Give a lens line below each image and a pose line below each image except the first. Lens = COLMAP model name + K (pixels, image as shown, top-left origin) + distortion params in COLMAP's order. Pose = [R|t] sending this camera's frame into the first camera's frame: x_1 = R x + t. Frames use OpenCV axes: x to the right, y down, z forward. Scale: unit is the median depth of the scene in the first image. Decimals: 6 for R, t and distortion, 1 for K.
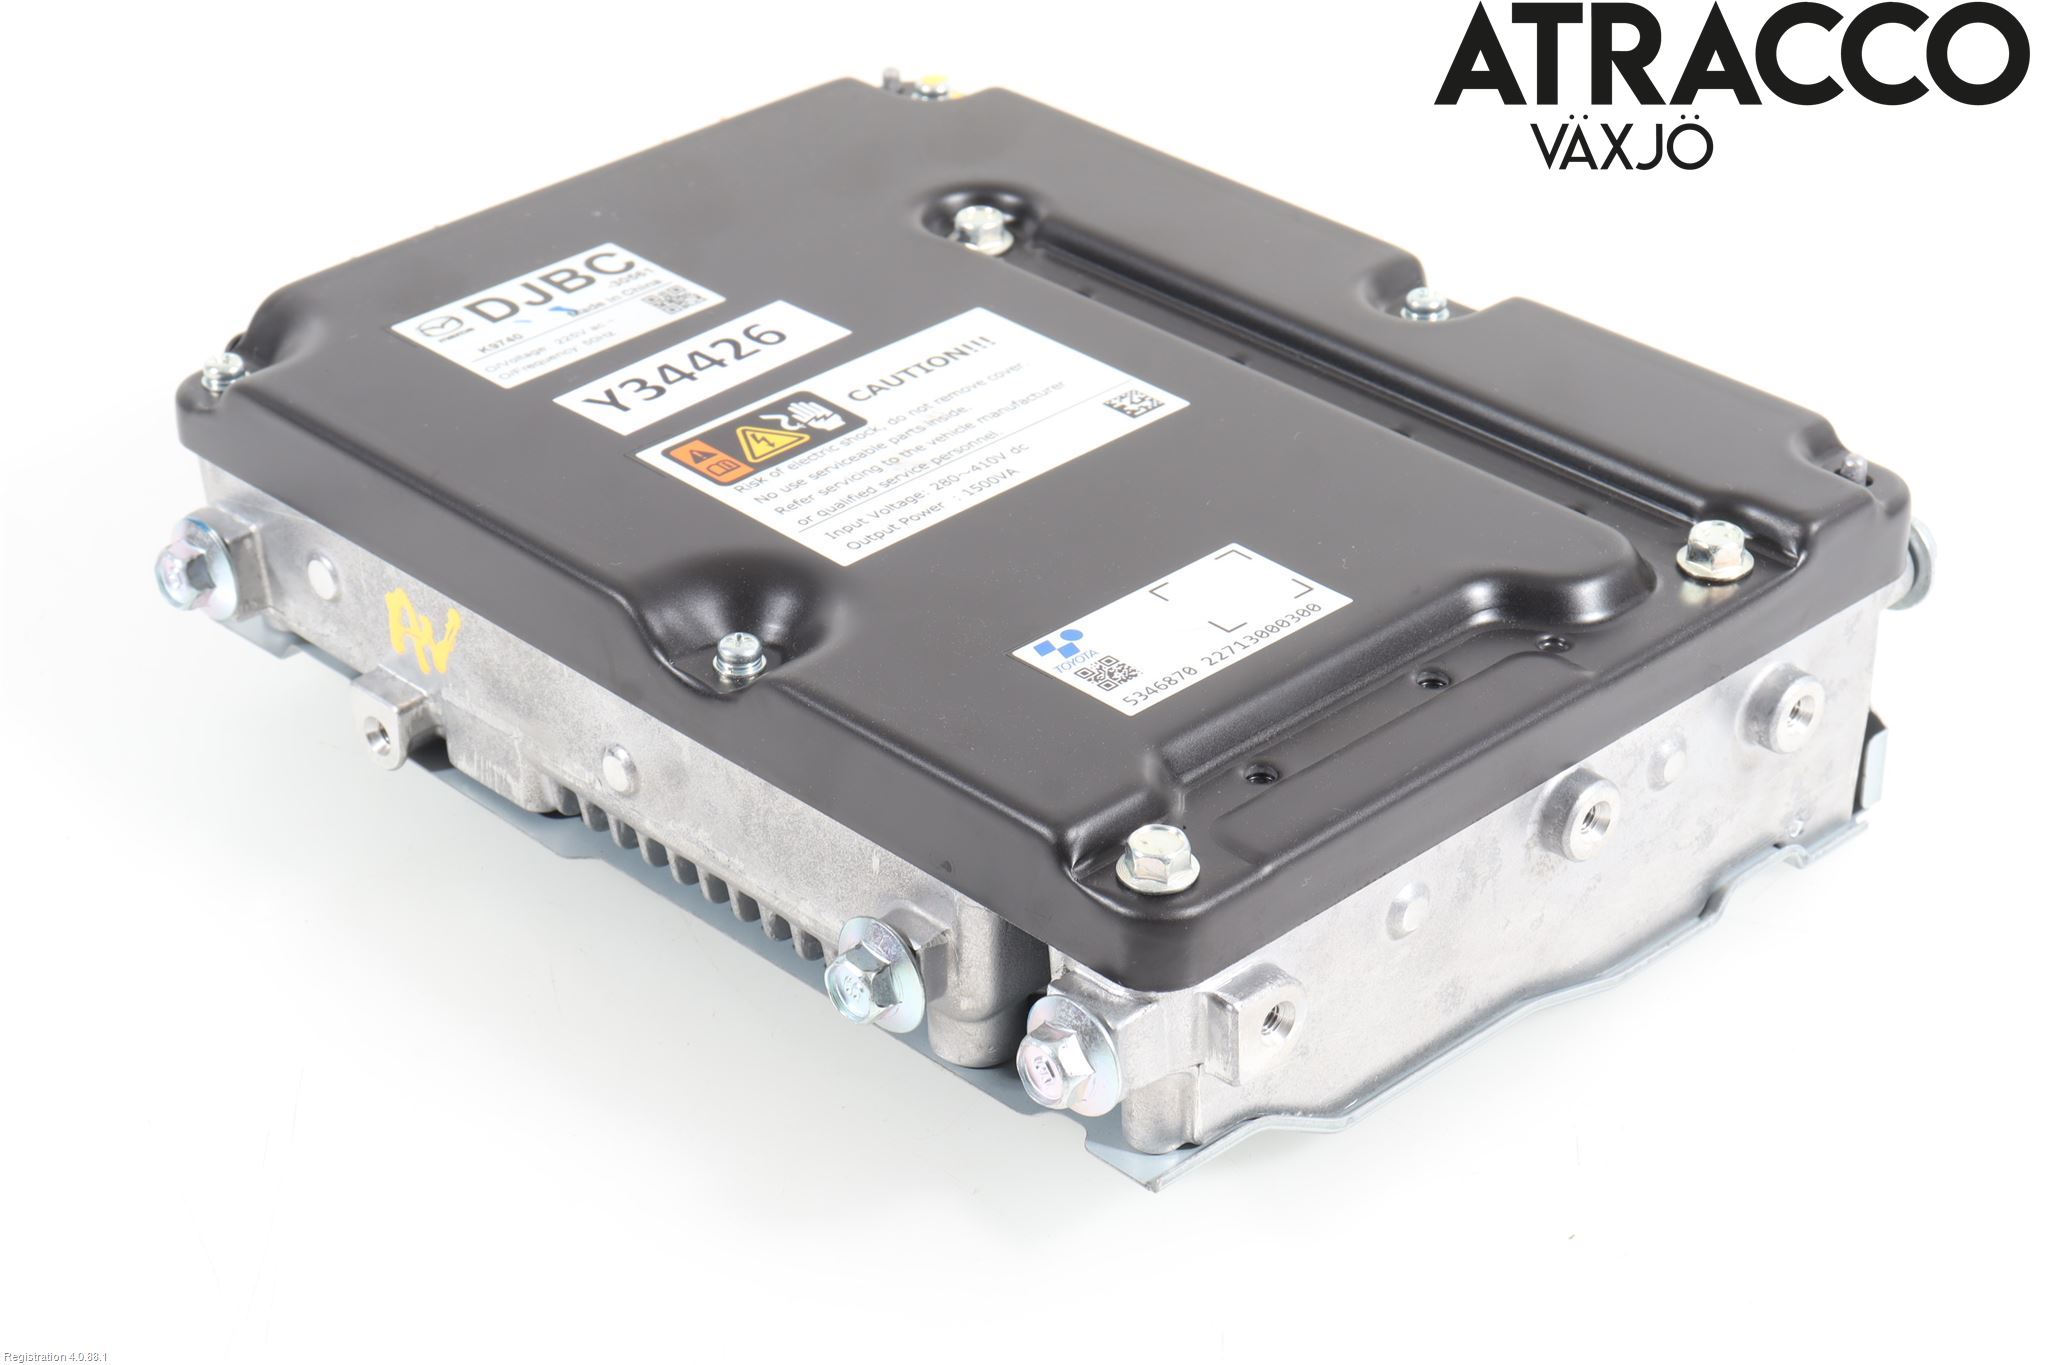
lens RADIAL K [[4350.0, 0, 1024.0], [0, 4350.0, 682.5], [0, 0, 1]] dist [0.011725, 0.026433]
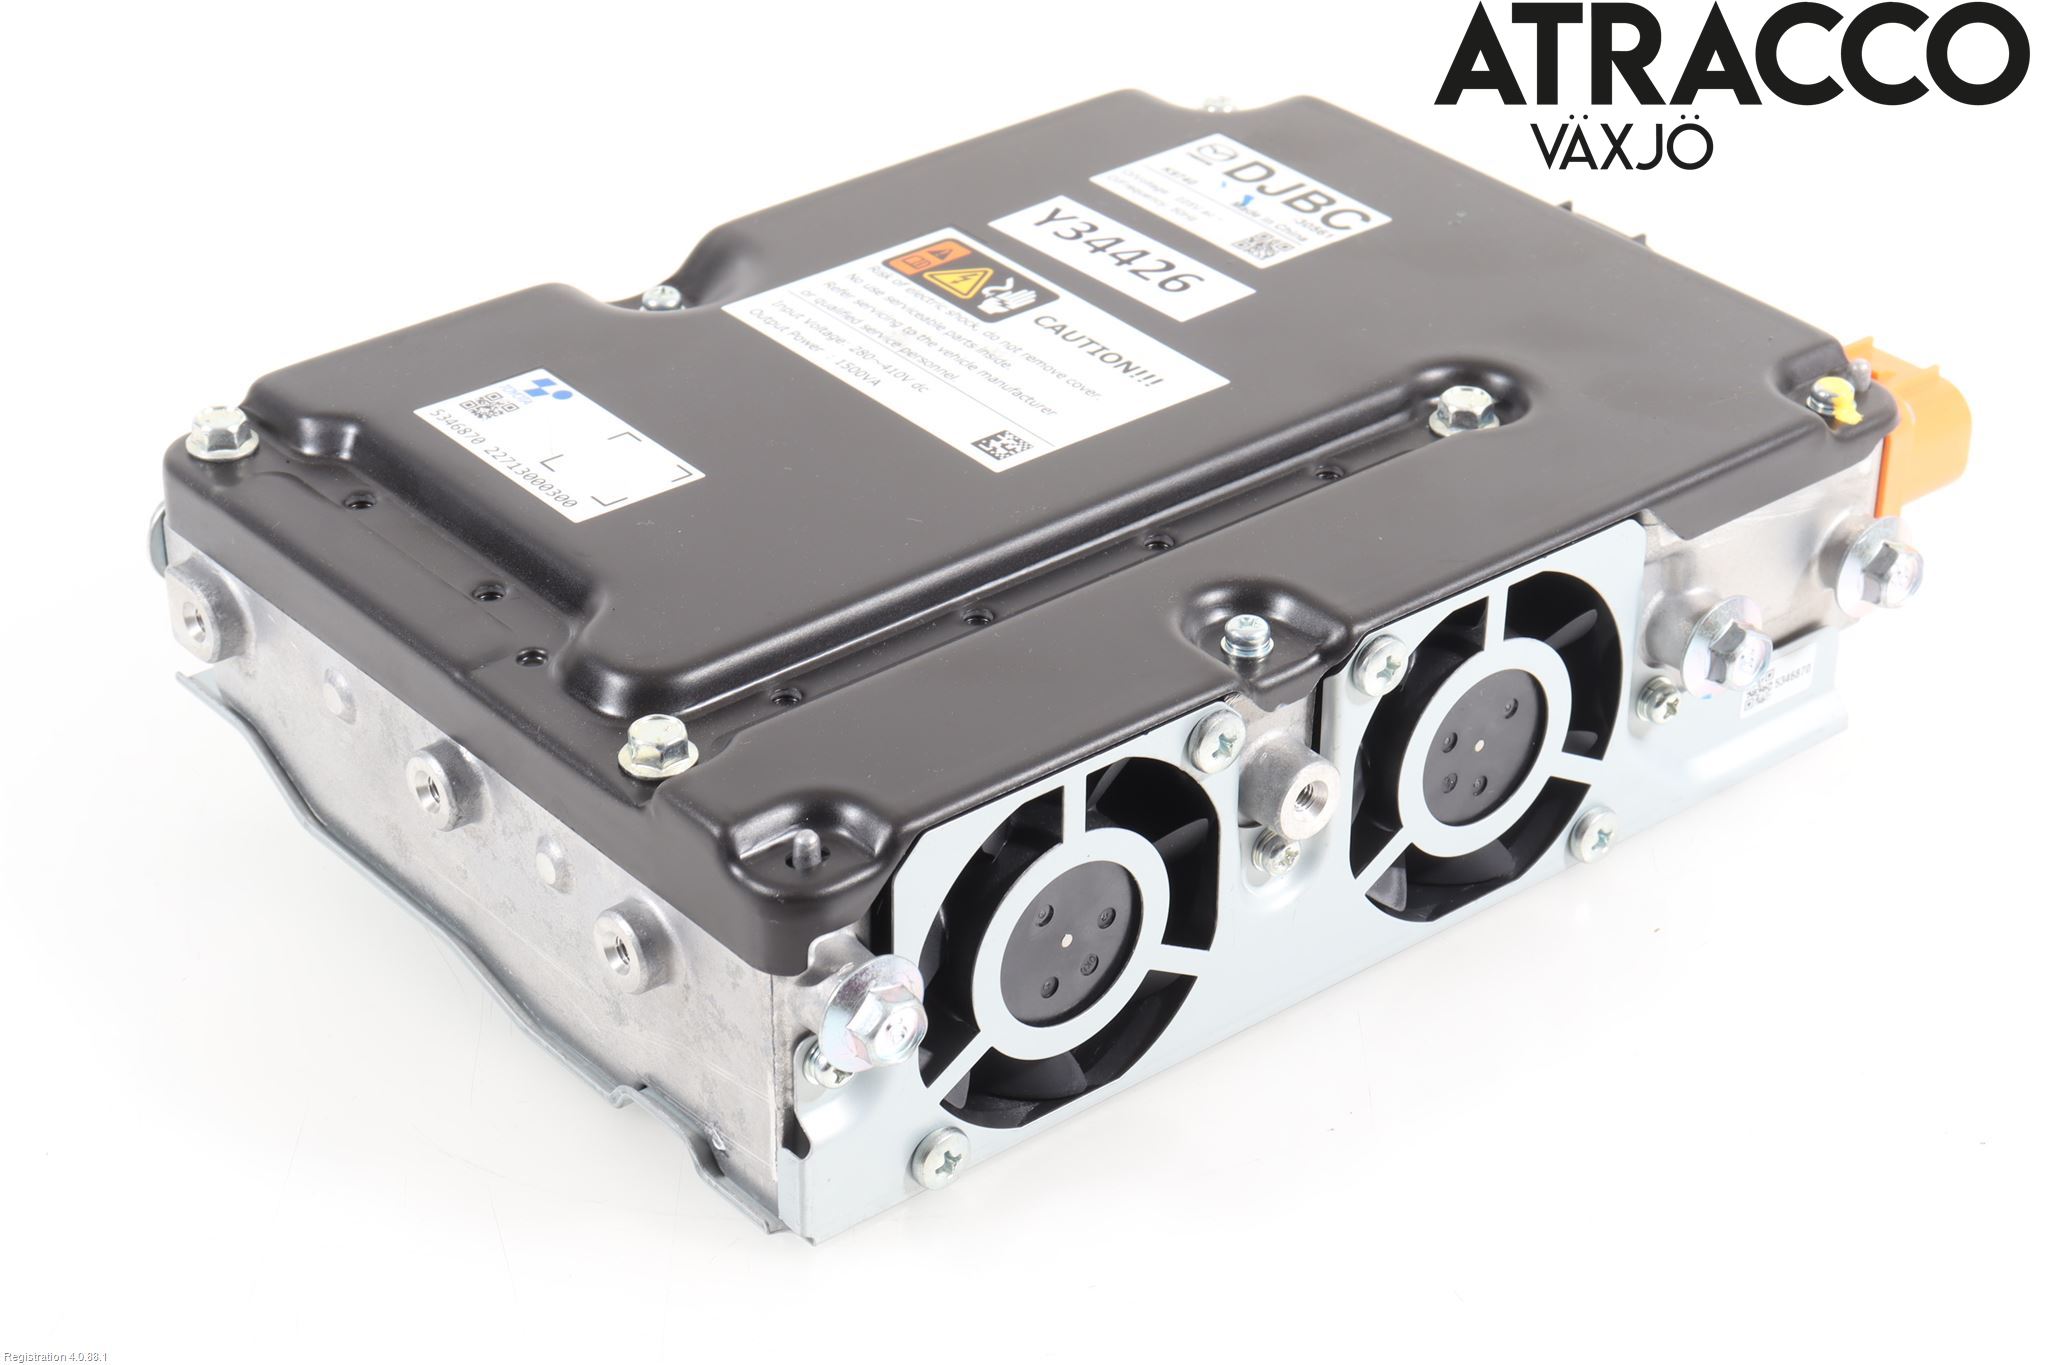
lens RADIAL K [[4350.0, 0, 1024.0], [0, 4350.0, 682.5], [0, 0, 1]] dist [0.011725, 0.026433]
pose [[-0.076263, 0.530093, -0.844503, 0.889655], [-0.526428, 0.697896, 0.485608, -0.509898], [0.846792, 0.481604, 0.225832, 0.807122]]
